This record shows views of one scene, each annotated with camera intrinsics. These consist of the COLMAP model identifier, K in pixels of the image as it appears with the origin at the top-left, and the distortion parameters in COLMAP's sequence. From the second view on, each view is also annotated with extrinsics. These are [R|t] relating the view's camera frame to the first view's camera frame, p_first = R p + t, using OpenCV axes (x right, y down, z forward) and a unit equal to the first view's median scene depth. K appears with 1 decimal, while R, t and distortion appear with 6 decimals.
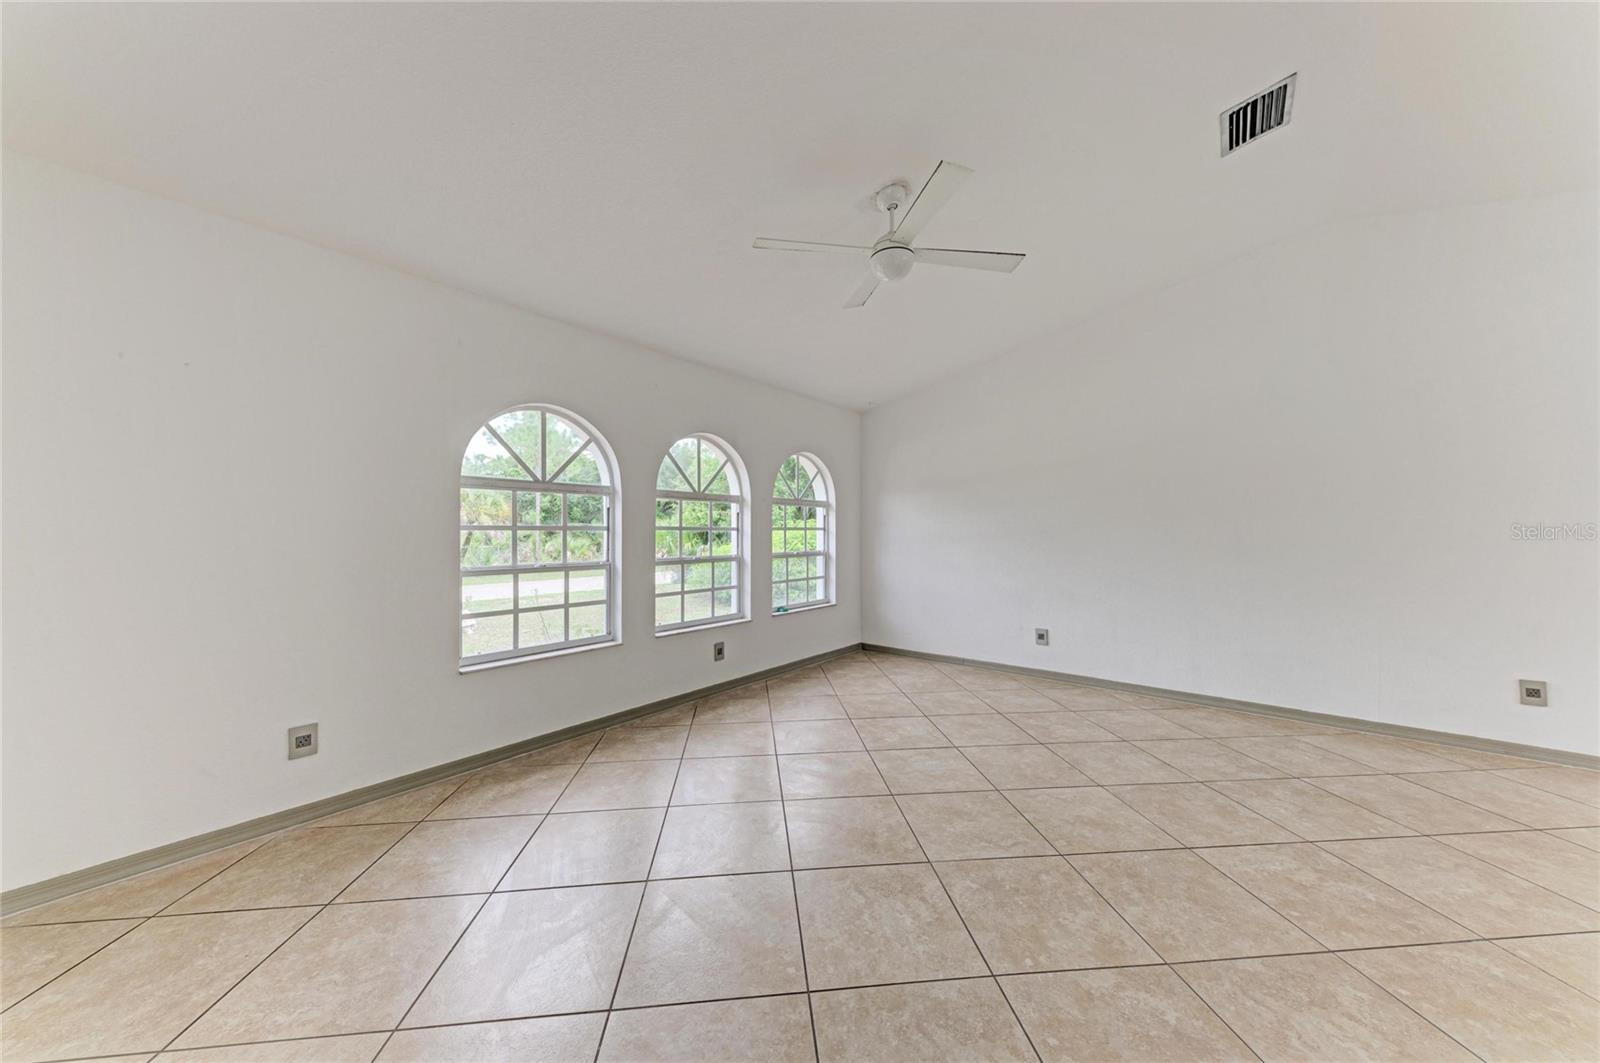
lens RADIAL K [[536.5, 0, 800.0], [0, 536.5, 531.5], [0, 0, 1]] dist [0.034618, -0.010893]
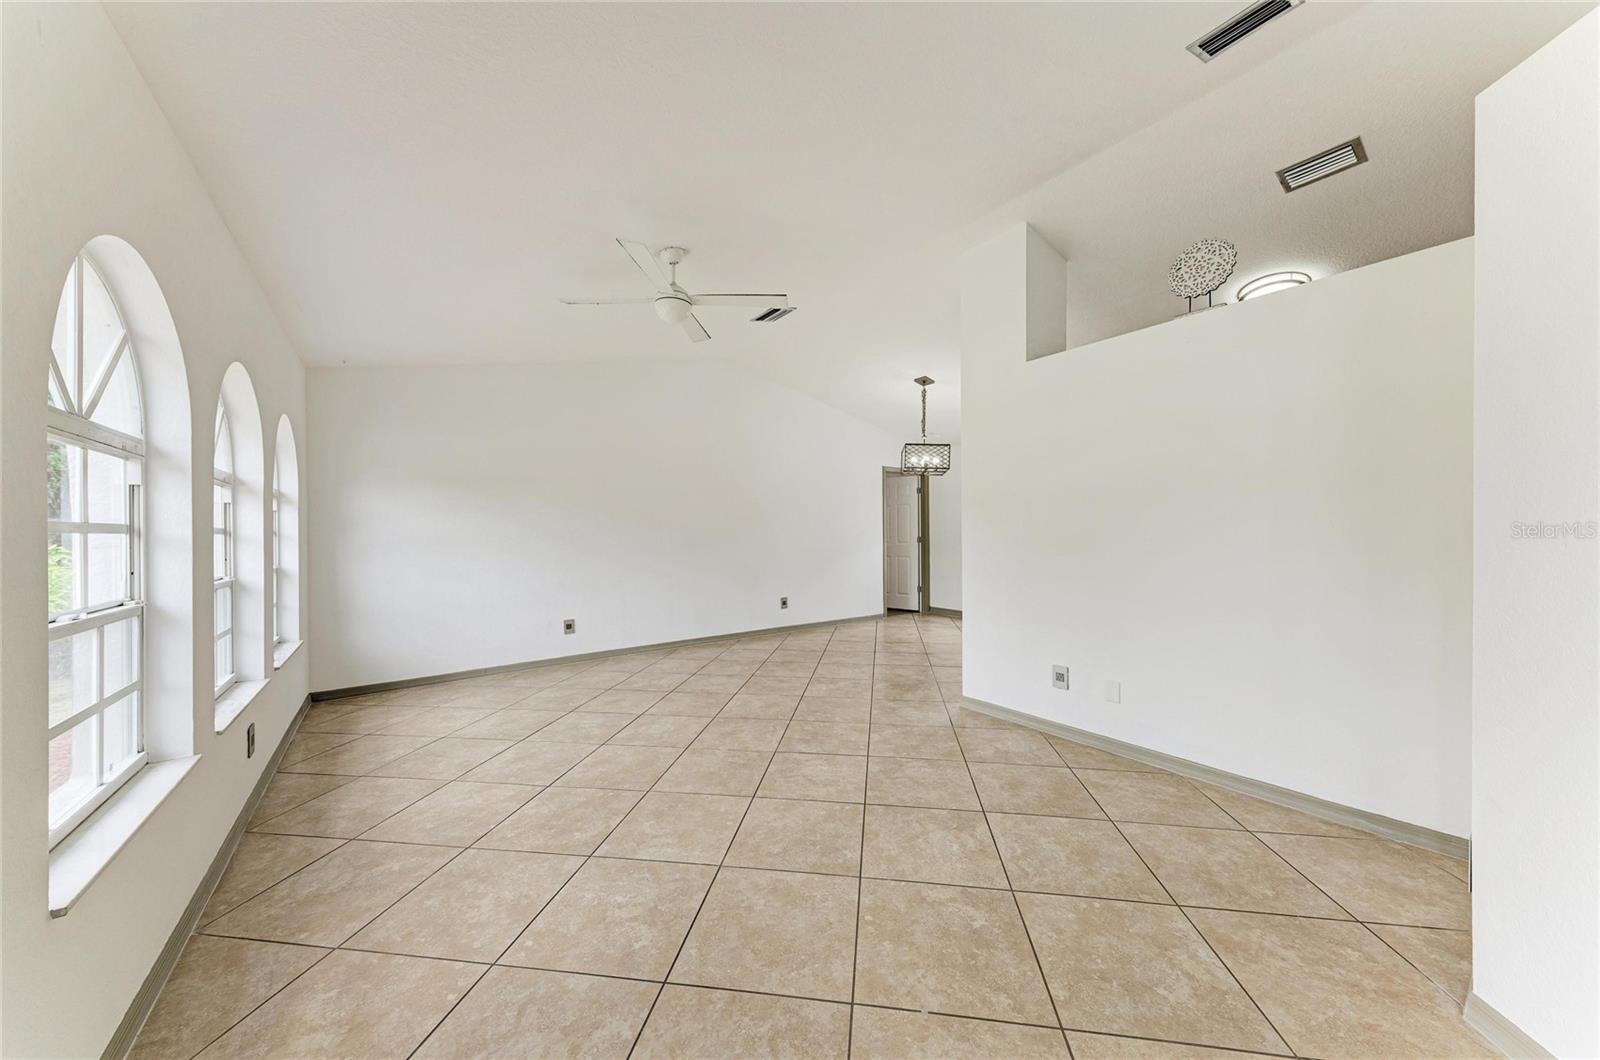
lens RADIAL K [[540.7, 0, 804.4], [0, 540.7, 536.4], [0, 0, 1]] dist [0.015110, -0.000051]
pose [[0.237502, -0.008118, 0.971353, -0.772248], [0.005515, 0.999960, 0.007008, 0.001188], [-0.971371, 0.003692, 0.237538, 0.363901]]
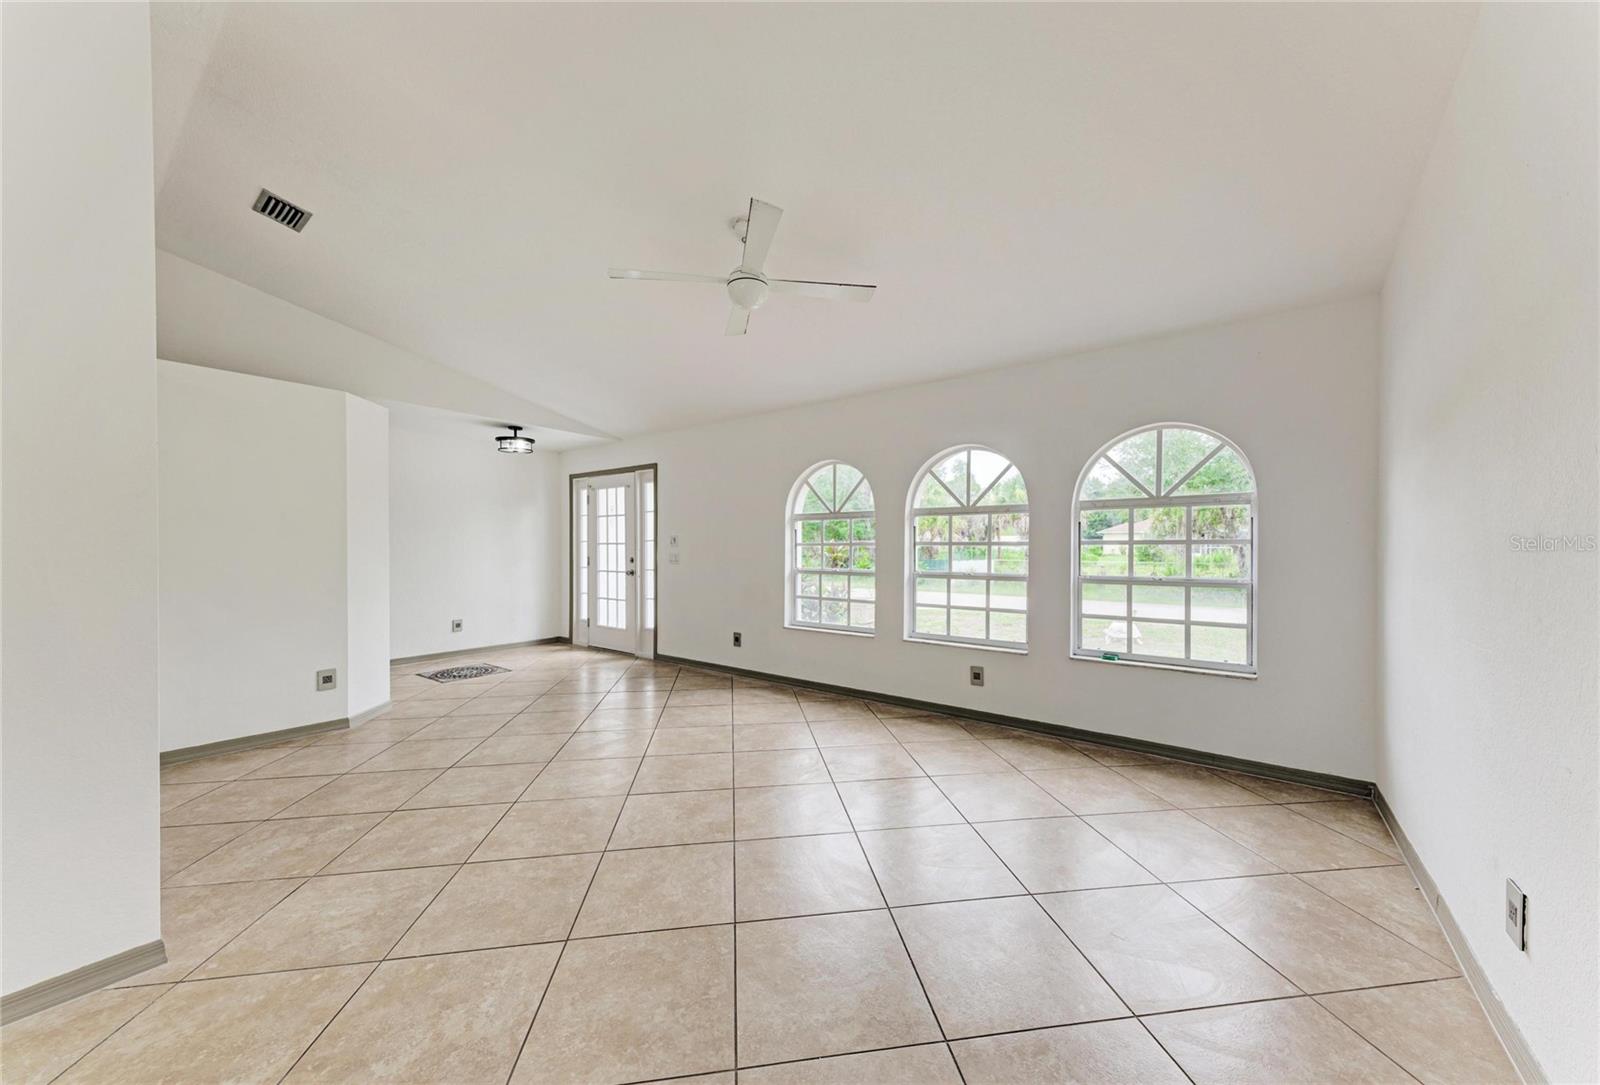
lens RADIAL K [[554.9, 0, 824.9], [0, 554.9, 541.7], [0, 0, 1]] dist [0.000067, -0.000081]
pose [[0.070890, -0.011055, -0.997423, 1.051676], [0.000902, 0.999939, -0.011019, 0.002720], [0.997484, -0.000119, 0.070895, 0.893820]]
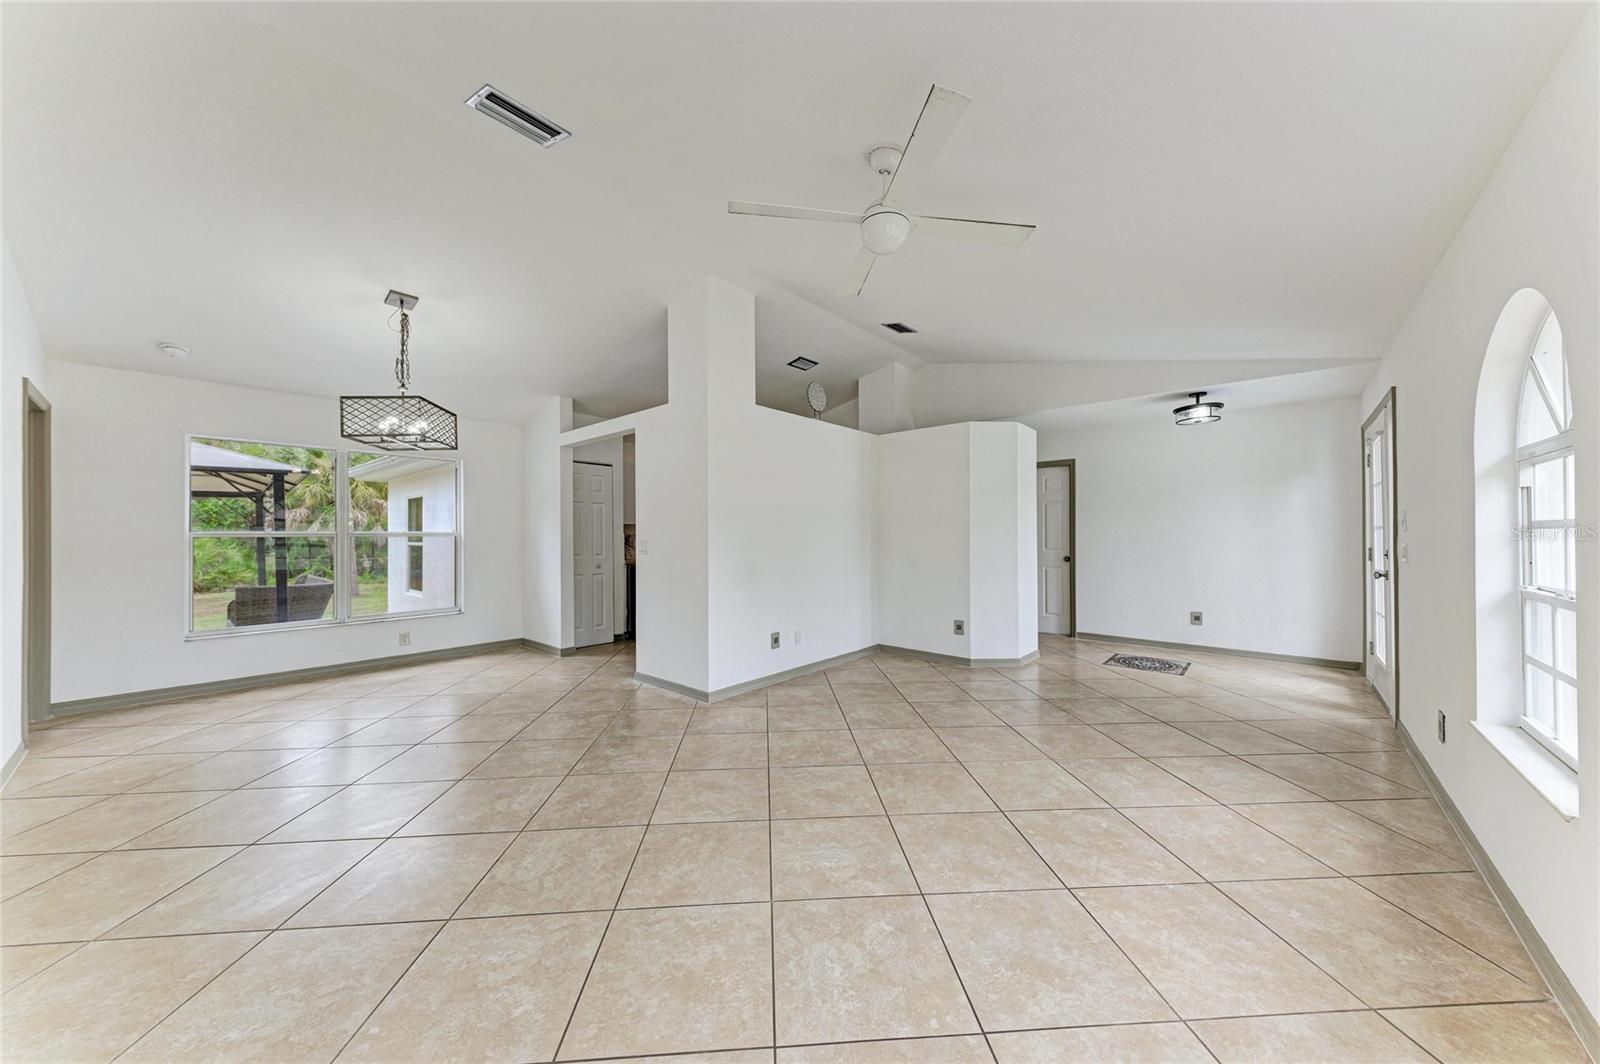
lens RADIAL K [[540.7, 0, 804.4], [0, 540.7, 538.4], [0, 0, 1]] dist [0.015110, -0.000051]
pose [[-0.999752, 0.004232, 0.021865, 0.235470], [0.004317, 0.999983, 0.003824, 0.003007], [-0.021849, 0.003918, -0.999754, 1.570127]]
